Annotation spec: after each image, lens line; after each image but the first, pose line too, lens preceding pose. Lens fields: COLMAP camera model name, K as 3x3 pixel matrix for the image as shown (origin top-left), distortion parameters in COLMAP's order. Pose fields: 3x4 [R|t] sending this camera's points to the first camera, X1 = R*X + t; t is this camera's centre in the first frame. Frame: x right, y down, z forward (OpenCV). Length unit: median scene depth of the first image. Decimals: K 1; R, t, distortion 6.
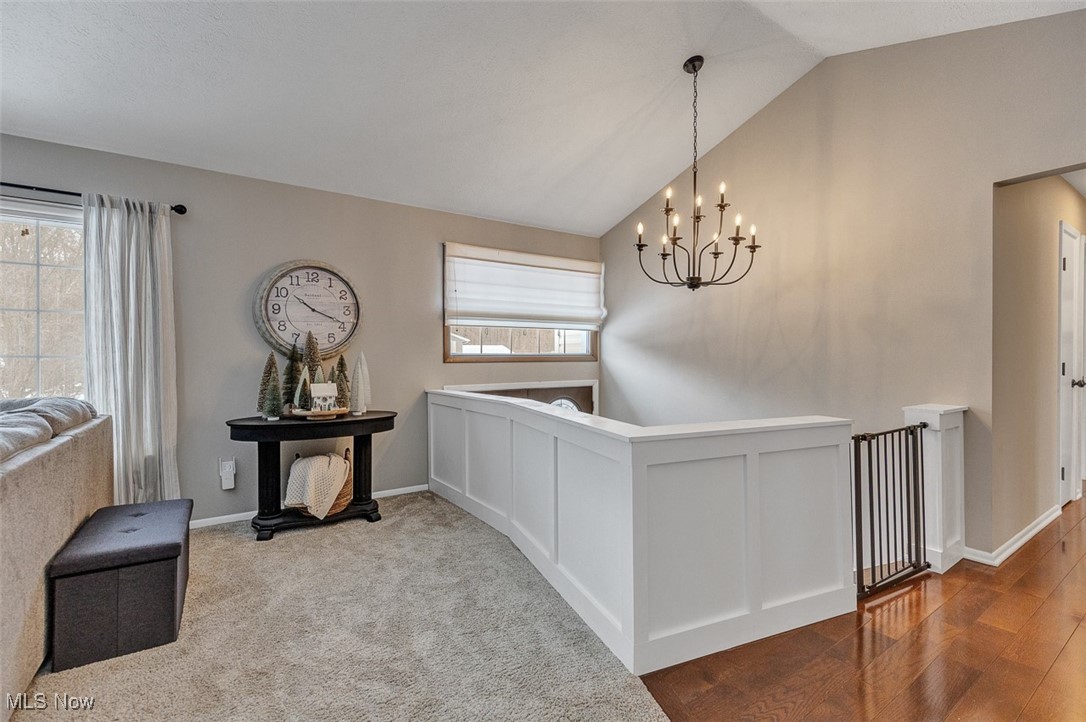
lens RADIAL K [[496.0, 0, 537.1], [0, 496.0, 359.8], [0, 0, 1]] dist [0.001135, 0.001252]
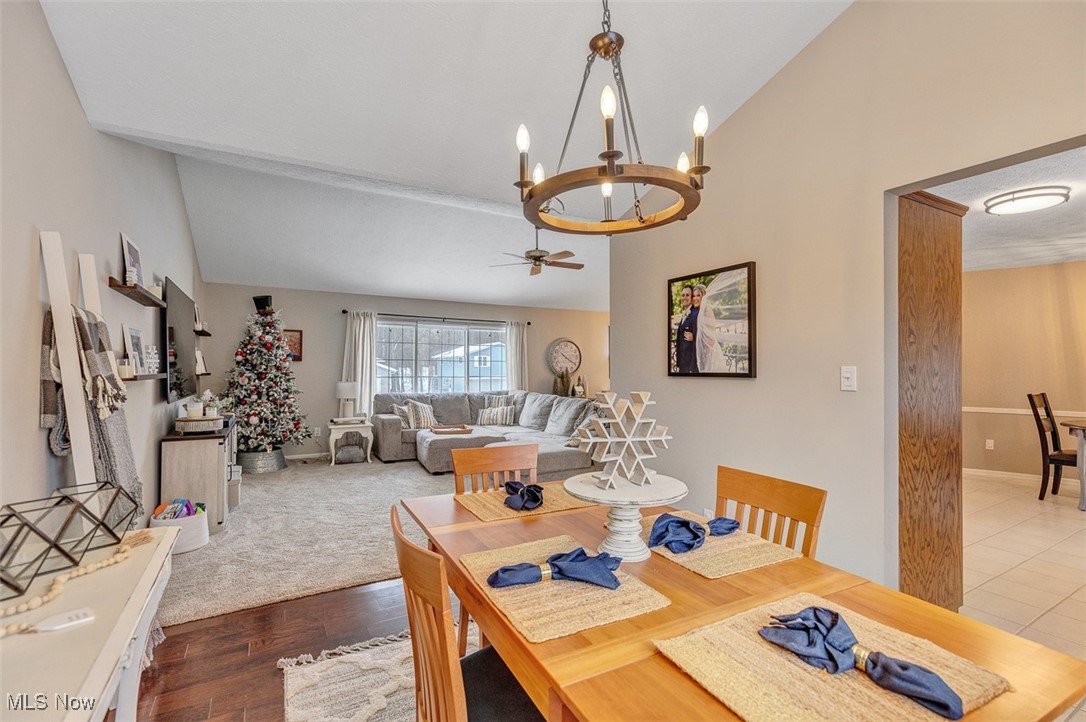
lens RADIAL K [[496.0, 0, 549.3], [0, 496.0, 361.6], [0, 0, 1]] dist [0.001135, 0.001252]
pose [[0.995865, -0.000429, -0.090848, -0.275264], [-0.001467, 0.999782, -0.020807, -0.025160], [0.090837, 0.020854, 0.995647, -1.359396]]
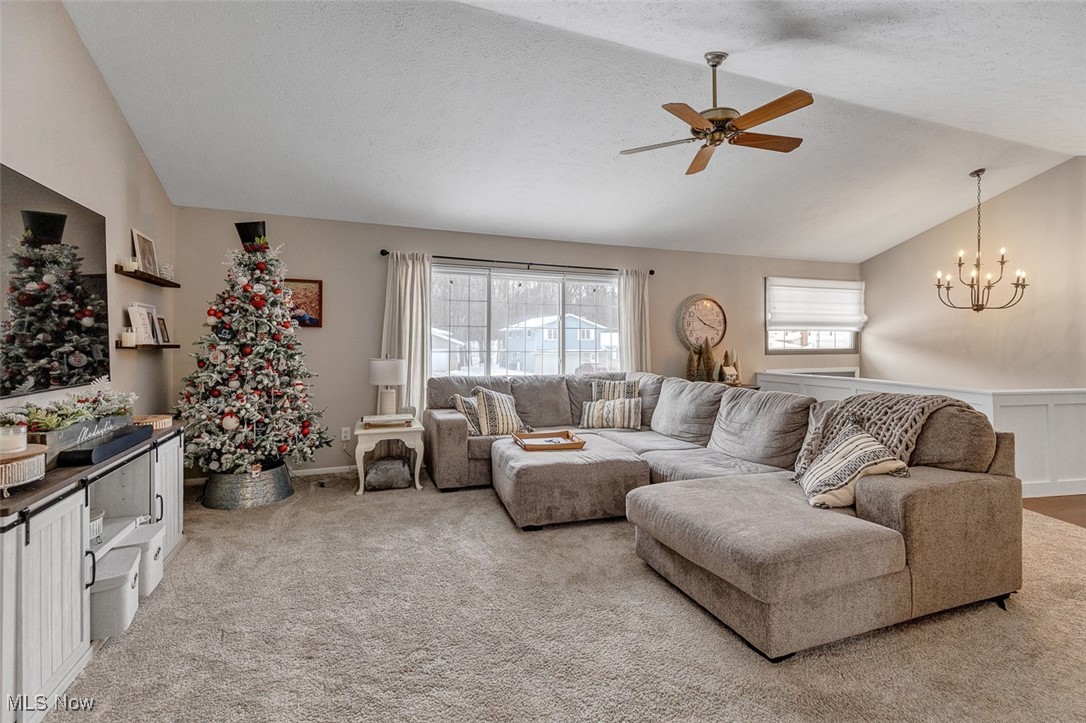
lens RADIAL K [[496.0, 0, 541.3], [0, 496.0, 342.5], [0, 0, 1]] dist [0.001135, 0.001252]
pose [[0.972222, 0.001760, -0.234054, -0.534207], [-0.003385, 0.999973, -0.006540, -0.020713], [0.234036, 0.007150, 0.972202, -0.701291]]
